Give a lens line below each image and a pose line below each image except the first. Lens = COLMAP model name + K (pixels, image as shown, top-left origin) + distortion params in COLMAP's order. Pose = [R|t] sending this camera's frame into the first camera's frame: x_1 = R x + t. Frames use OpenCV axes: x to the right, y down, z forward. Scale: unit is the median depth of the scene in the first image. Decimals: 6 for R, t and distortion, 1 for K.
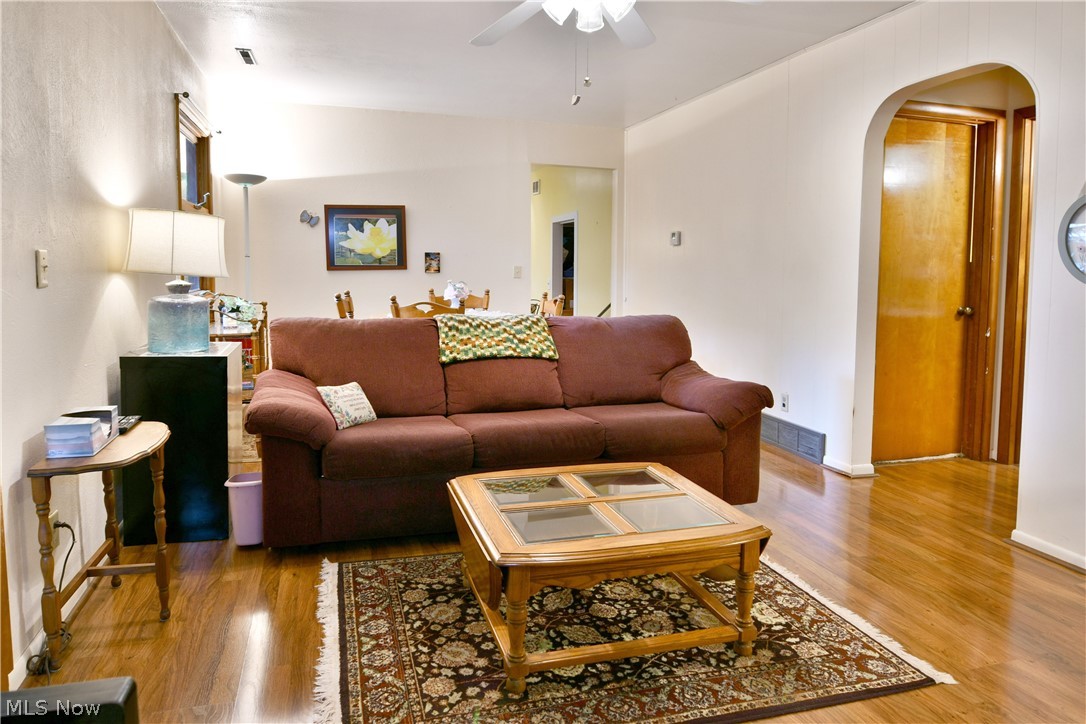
lens RADIAL K [[676.5, 0, 548.9], [0, 676.5, 326.1], [0, 0, 1]] dist [-0.015271, -0.003947]
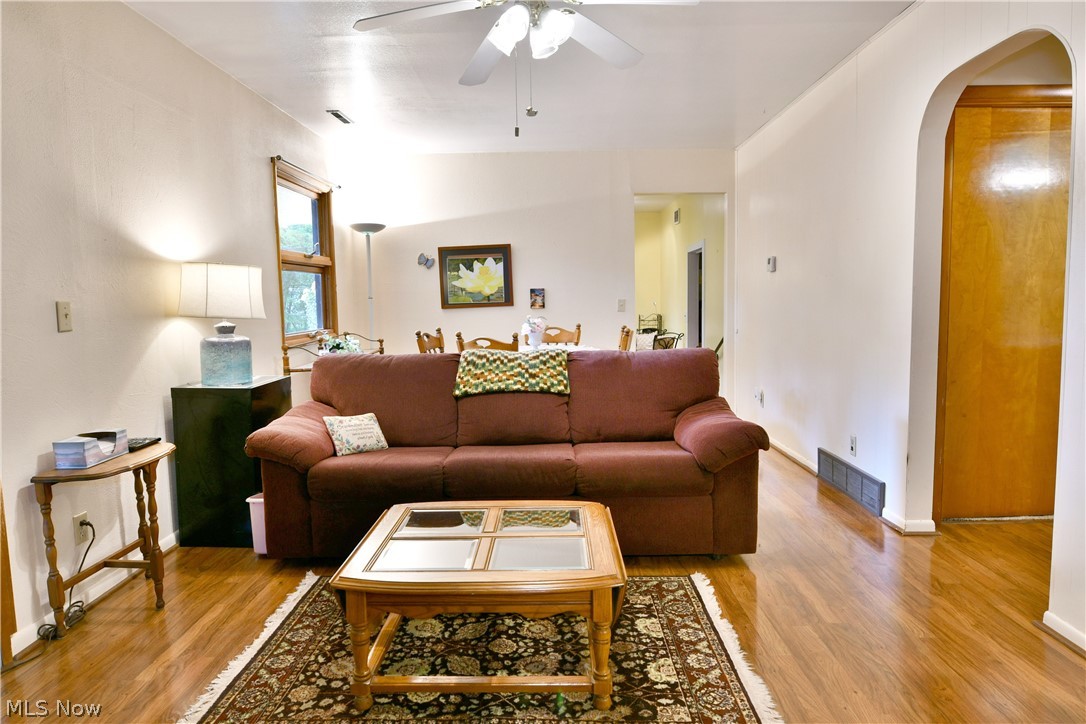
lens RADIAL K [[676.5, 0, 549.3], [0, 676.5, 376.2], [0, 0, 1]] dist [-0.015271, -0.003947]
pose [[0.955258, 0.002796, -0.295759, 0.296159], [0.004305, 0.999718, 0.023358, -0.000096], [0.295741, -0.023586, 0.954977, 0.051133]]
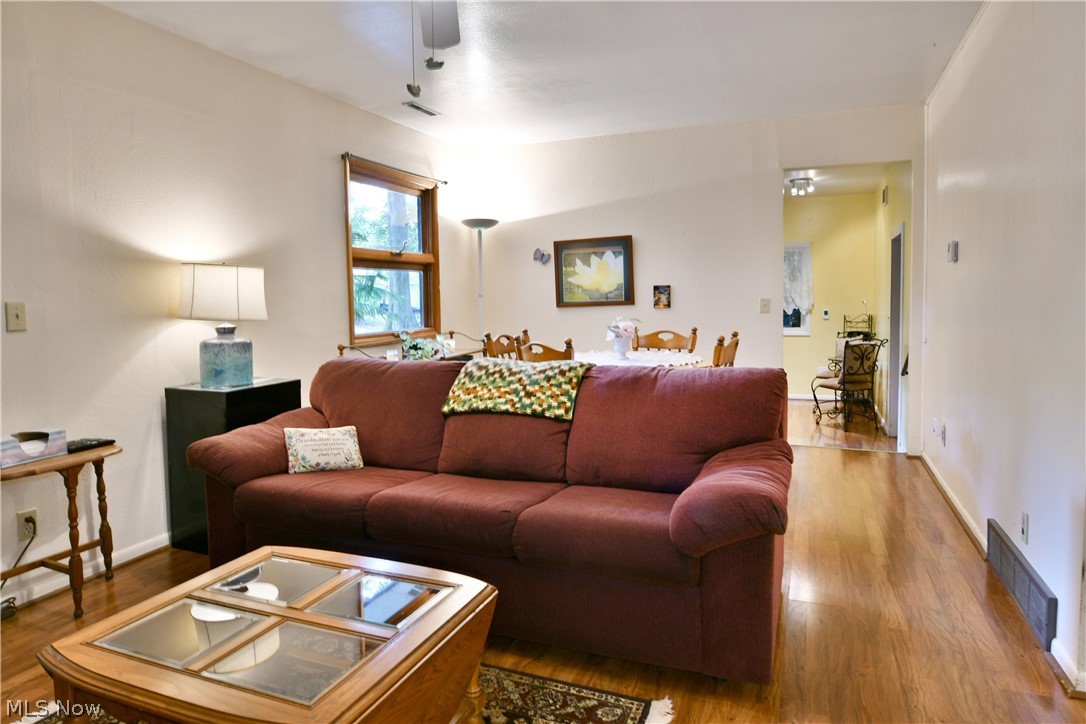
lens RADIAL K [[676.5, 0, 517.0], [0, 676.5, 351.6], [0, 0, 1]] dist [-0.015271, -0.003947]
pose [[0.770341, 0.023075, -0.637215, 0.494216], [-0.030838, 0.999524, -0.001087, -0.029257], [0.636887, 0.020488, 0.770685, 0.384085]]
